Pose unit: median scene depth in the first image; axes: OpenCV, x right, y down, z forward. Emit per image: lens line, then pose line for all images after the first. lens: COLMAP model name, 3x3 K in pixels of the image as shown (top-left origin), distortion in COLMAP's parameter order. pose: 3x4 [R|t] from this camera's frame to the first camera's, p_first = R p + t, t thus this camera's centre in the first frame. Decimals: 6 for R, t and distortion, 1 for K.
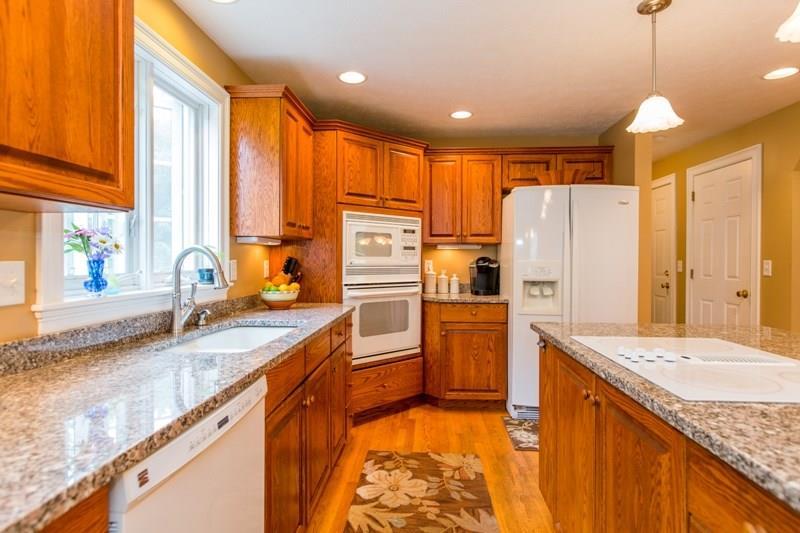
lens RADIAL K [[423.8, 0, 400.0], [0, 423.8, 266.5], [0, 0, 1]] dist [-0.001389, -0.000115]
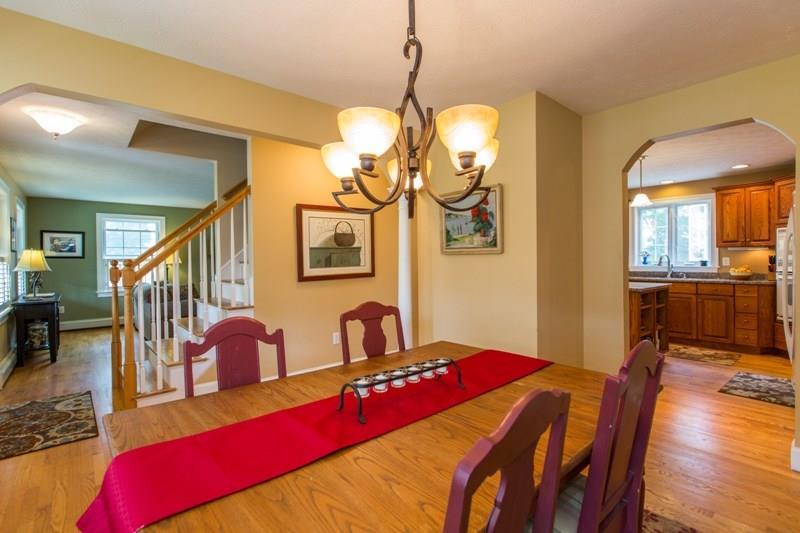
lens RADIAL K [[387.1, 0, 400.0], [0, 387.1, 266.5], [0, 0, 1]] dist [-0.000019, 0.000041]
pose [[-0.699294, 0.027002, -0.714324, 4.141907], [-0.002252, 0.999198, 0.039976, -0.082541], [0.714830, 0.029563, -0.698673, 2.009378]]
